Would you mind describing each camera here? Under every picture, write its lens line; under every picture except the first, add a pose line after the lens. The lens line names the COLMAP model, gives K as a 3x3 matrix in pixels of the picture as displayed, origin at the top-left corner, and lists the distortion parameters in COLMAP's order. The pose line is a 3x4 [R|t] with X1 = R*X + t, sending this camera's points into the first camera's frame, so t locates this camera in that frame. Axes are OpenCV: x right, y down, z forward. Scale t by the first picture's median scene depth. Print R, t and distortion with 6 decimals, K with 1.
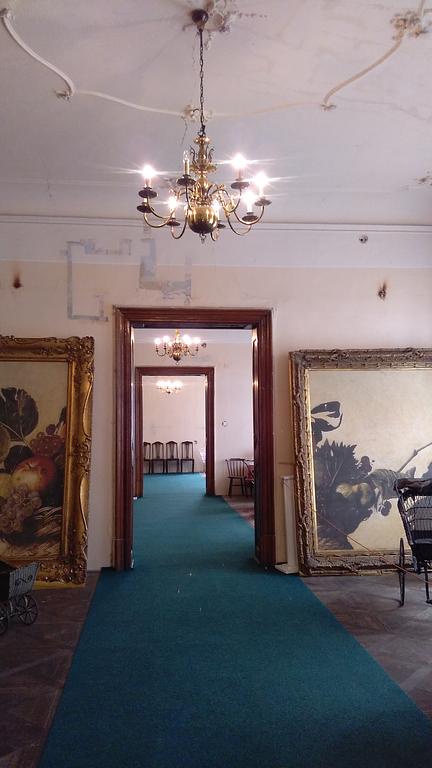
lens RADIAL K [[616.8, 0, 216.0], [0, 616.8, 384.0], [0, 0, 1]] dist [0.128310, -0.233466]
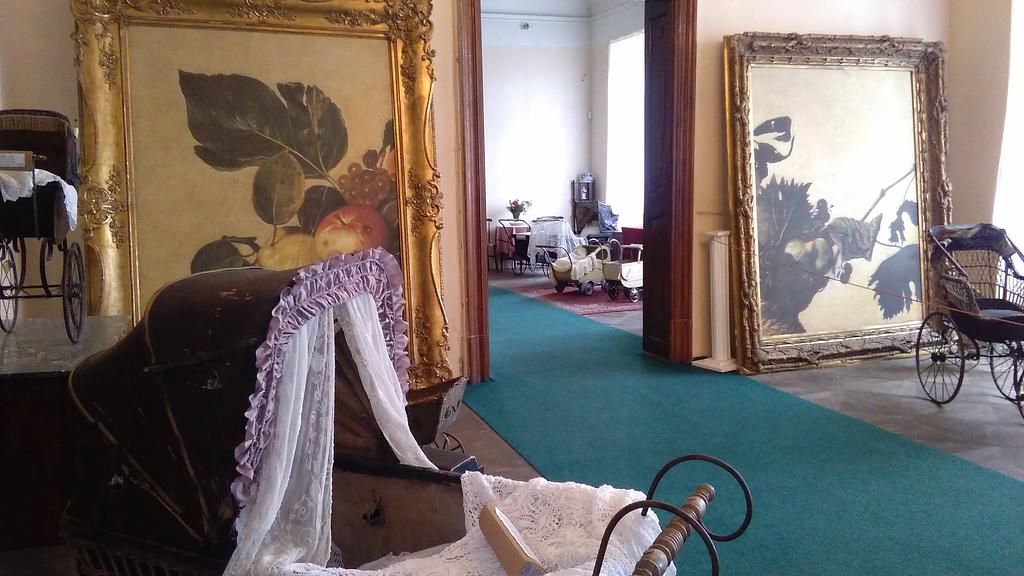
lens RADIAL K [[822.4, 0, 512.0], [0, 822.4, 288.0], [0, 0, 1]] dist [0.128310, -0.233466]
pose [[0.971368, -0.037551, 0.234594, -0.310100], [-0.007907, 0.981774, 0.189890, 0.041888], [-0.237449, -0.186308, 0.953366, 0.199692]]
